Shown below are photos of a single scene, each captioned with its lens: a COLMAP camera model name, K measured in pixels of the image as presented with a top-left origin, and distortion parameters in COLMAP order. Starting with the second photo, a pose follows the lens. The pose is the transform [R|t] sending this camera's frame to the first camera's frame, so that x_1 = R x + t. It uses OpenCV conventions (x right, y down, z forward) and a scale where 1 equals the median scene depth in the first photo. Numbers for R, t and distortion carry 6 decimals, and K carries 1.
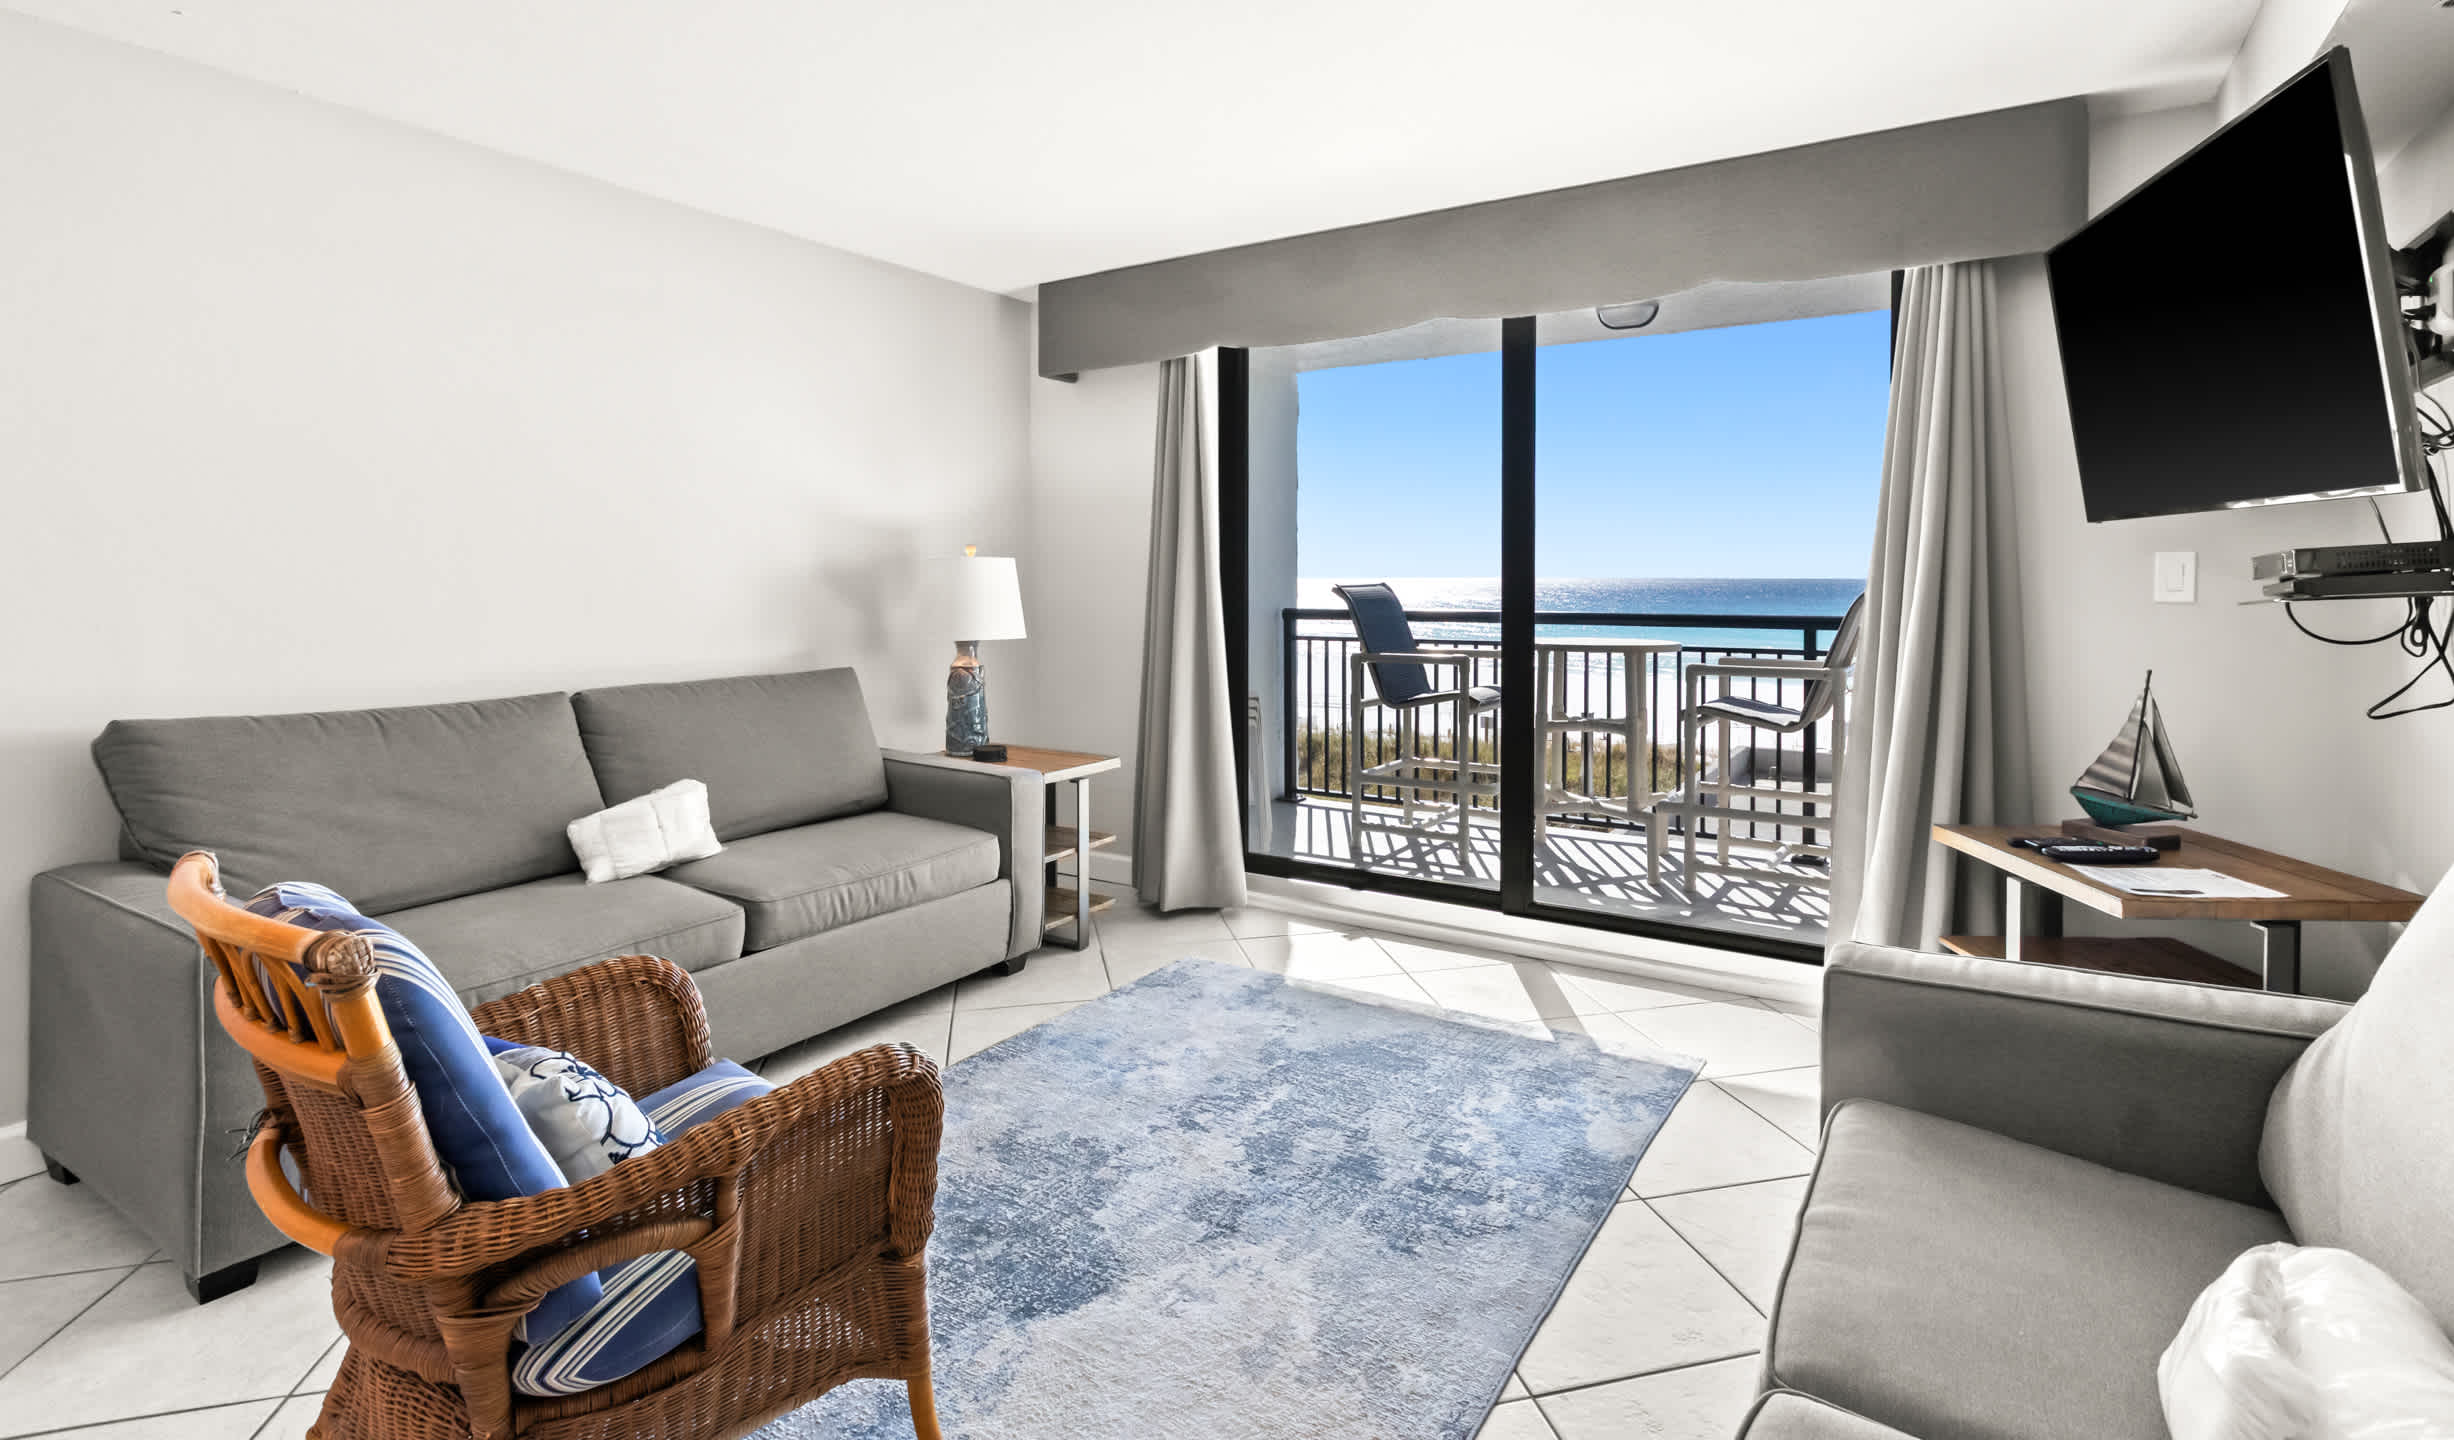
lens RADIAL K [[1161.1, 0, 1195.3], [0, 1161.1, 666.0], [0, 0, 1]] dist [0.005016, -0.000766]
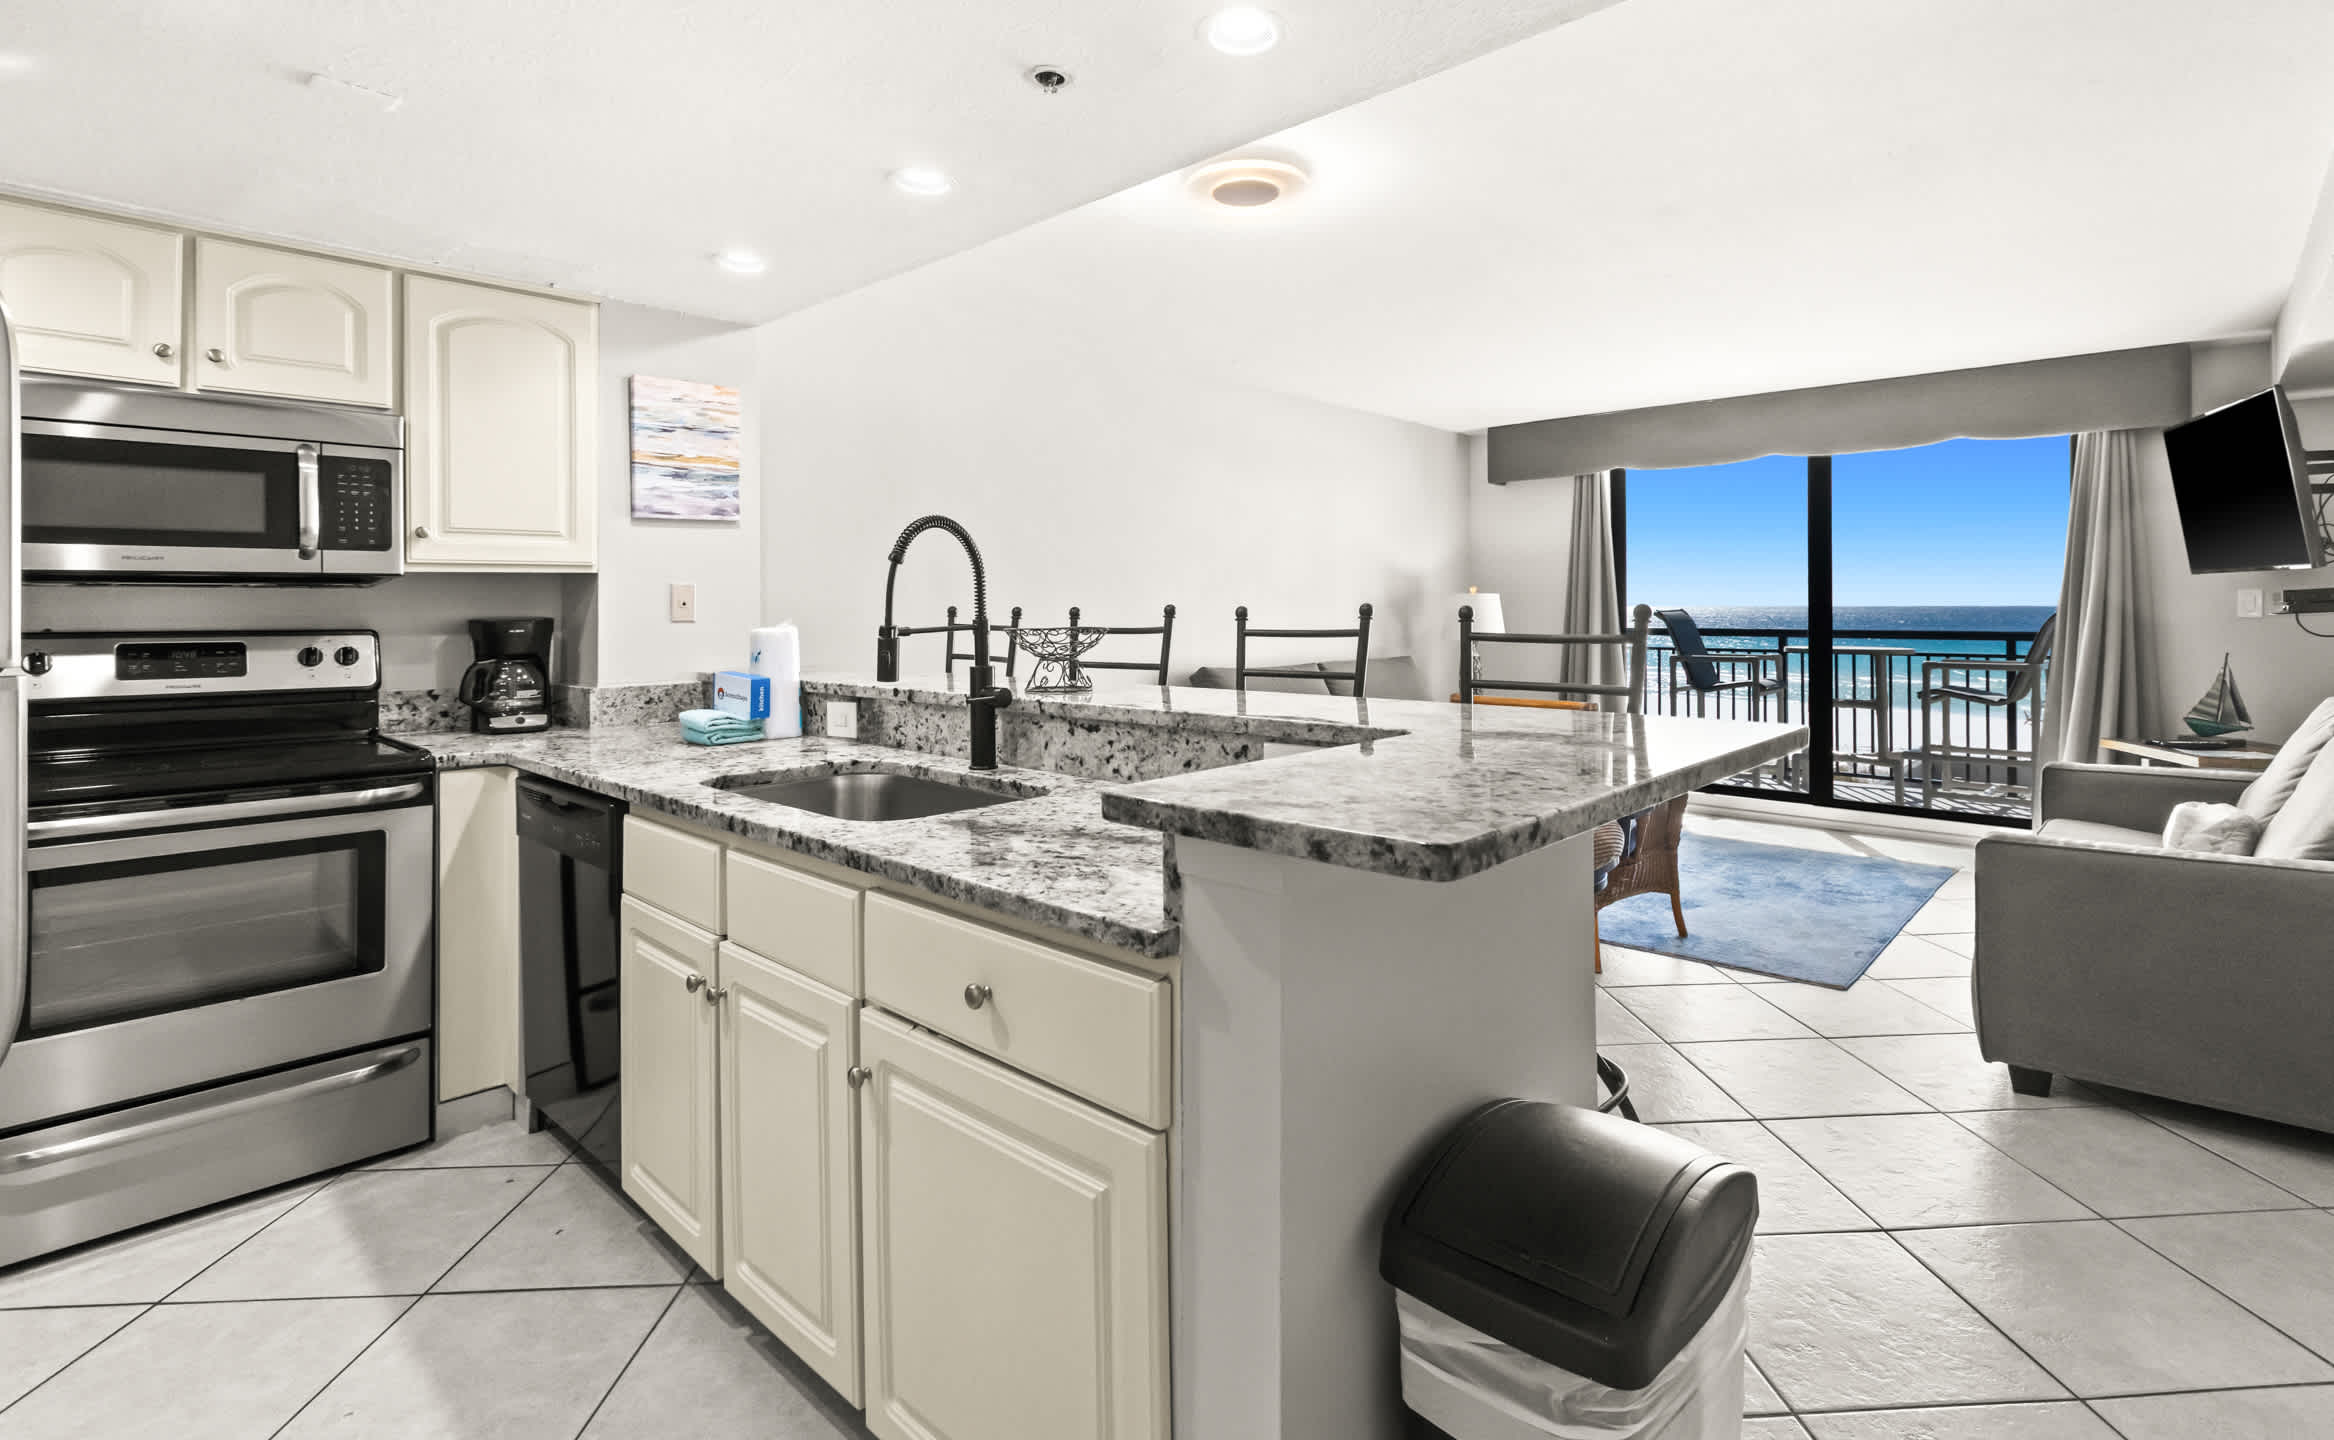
lens RADIAL K [[1104.7, 0, 1124.2], [0, 1104.7, 654.4], [0, 0, 1]] dist [0.003159, 0.000618]
pose [[0.985448, 0.006844, -0.169837, -0.504797], [-0.012474, 0.999407, -0.032102, 0.067691], [0.169516, 0.033753, 0.984949, -0.847873]]
